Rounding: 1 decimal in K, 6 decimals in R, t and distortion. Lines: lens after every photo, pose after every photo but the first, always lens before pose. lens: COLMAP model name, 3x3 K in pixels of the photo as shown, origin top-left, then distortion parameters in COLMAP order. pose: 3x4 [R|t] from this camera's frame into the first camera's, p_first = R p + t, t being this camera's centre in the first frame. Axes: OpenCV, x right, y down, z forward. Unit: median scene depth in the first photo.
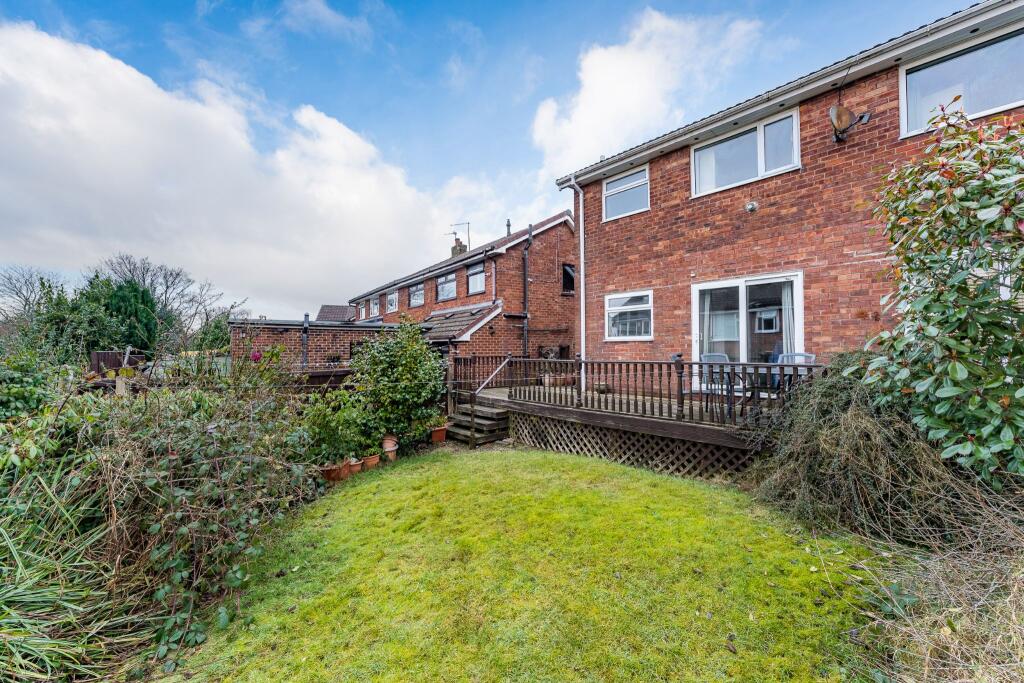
lens RADIAL K [[415.3, 0, 511.5], [0, 415.3, 338.2], [0, 0, 1]] dist [0.001253, 0.000188]
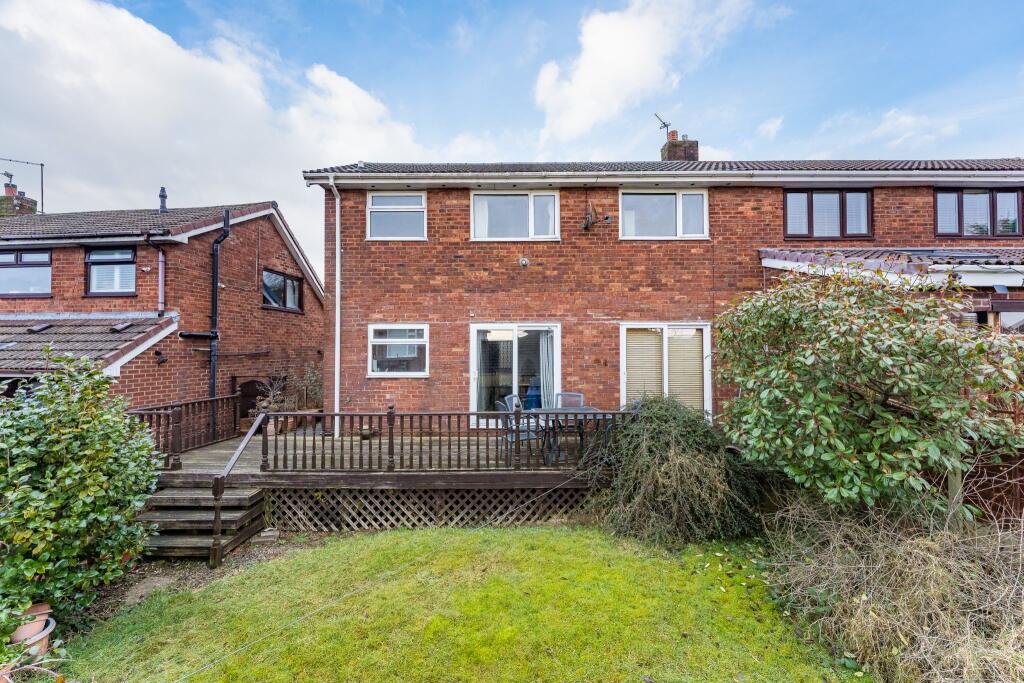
lens RADIAL K [[415.3, 0, 511.5], [0, 415.3, 338.2], [0, 0, 1]] dist [0.001253, 0.000188]
pose [[0.662574, 0.026983, 0.748510, -0.275784], [-0.019813, 0.999633, -0.018498, -0.077152], [-0.748734, -0.002574, 0.662865, 0.240710]]
